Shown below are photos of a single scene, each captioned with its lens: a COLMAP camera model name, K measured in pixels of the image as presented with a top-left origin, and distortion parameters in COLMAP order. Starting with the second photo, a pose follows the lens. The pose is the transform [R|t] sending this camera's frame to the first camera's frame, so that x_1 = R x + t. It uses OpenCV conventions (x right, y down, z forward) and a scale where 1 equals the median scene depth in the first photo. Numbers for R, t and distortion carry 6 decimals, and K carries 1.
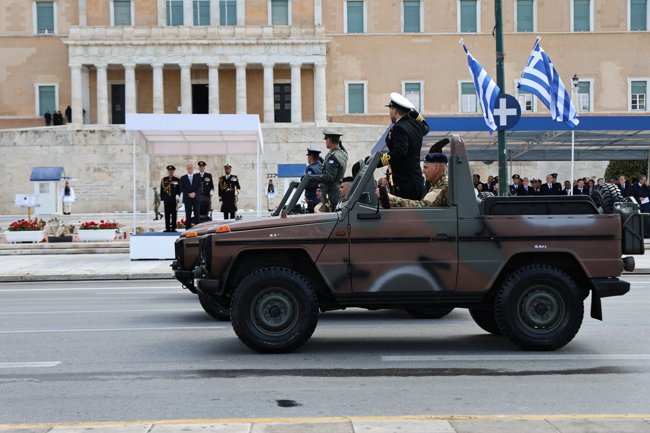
lens RADIAL K [[1182.7, 0, 323.9], [0, 1182.7, 221.6], [0, 0, 1]] dist [0.044443, 0.000000]
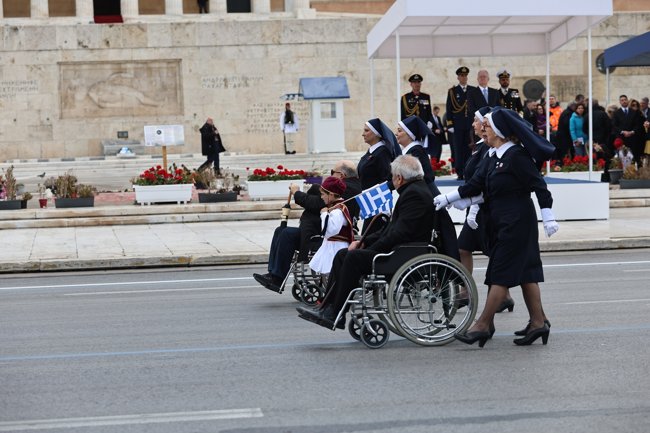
lens RADIAL K [[1916.5, 0, 326.0], [0, 1916.5, 215.1], [0, 0, 1]] dist [-0.046349, 0.000000]
pose [[0.993540, -0.022844, 0.111159, -0.121890], [0.020589, 0.999559, 0.021391, 0.001732], [-0.111598, -0.018964, 0.993572, -0.000289]]
